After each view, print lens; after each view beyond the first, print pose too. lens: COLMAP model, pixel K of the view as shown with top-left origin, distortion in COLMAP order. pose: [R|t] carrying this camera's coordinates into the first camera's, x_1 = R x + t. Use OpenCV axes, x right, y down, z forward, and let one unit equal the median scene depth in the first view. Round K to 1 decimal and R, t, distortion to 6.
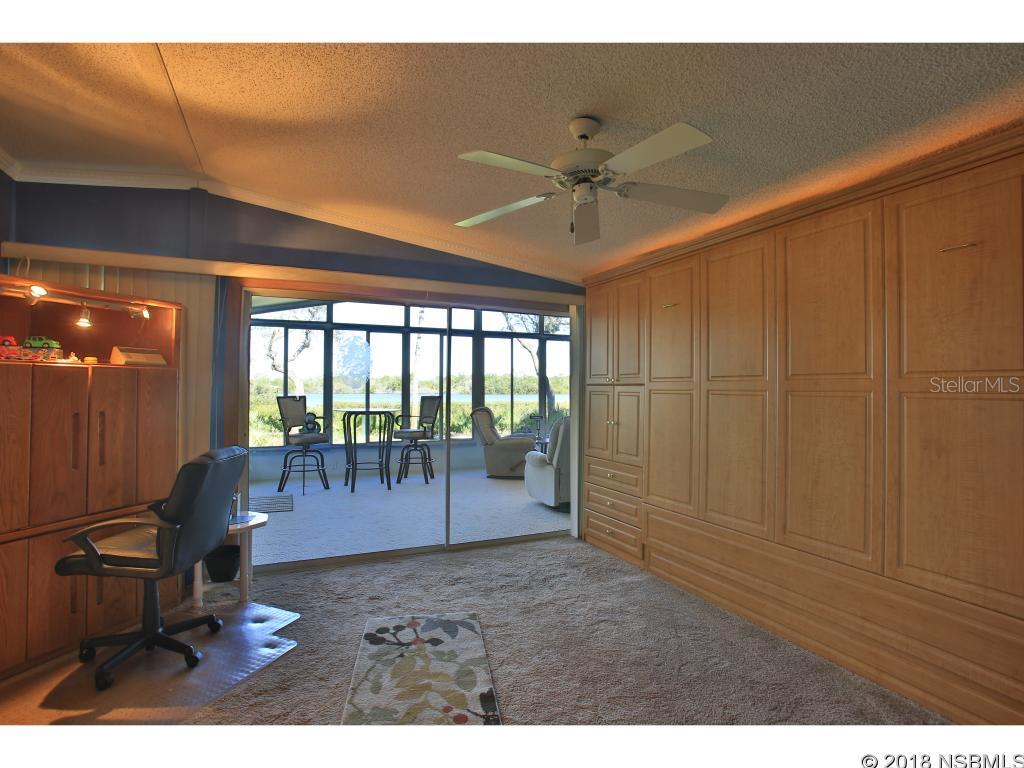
lens RADIAL K [[500.8, 0, 504.3], [0, 500.8, 379.7], [0, 0, 1]] dist [-0.071902, 0.030679]
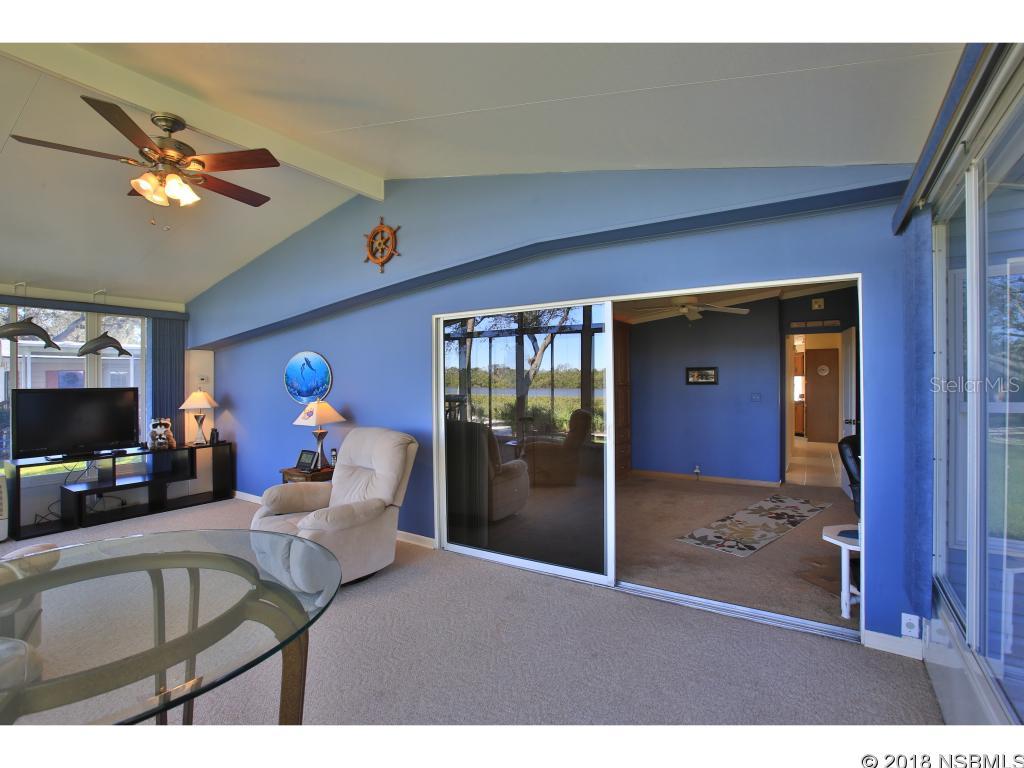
lens RADIAL K [[500.8, 0, 504.3], [0, 500.8, 379.7], [0, 0, 1]] dist [-0.071902, 0.030679]
pose [[-0.542823, 0.000184, 0.839847, -1.215756], [-0.007931, 0.999954, -0.005345, -0.012100], [-0.839810, -0.009562, -0.542797, 2.635761]]
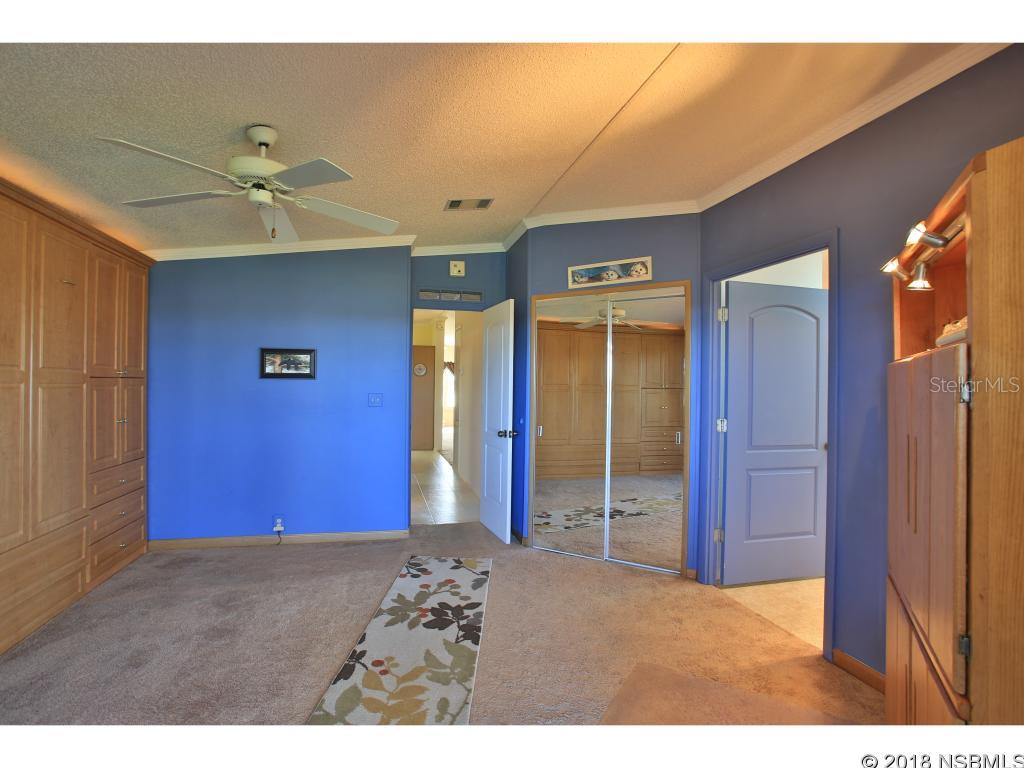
lens RADIAL K [[500.8, 0, 504.3], [0, 500.8, 379.7], [0, 0, 1]] dist [-0.071902, 0.030679]
pose [[-0.983304, -0.014011, 0.181430, -0.464372], [-0.018083, 0.999620, -0.020812, 0.017579], [-0.181070, -0.023745, -0.983184, 1.648569]]
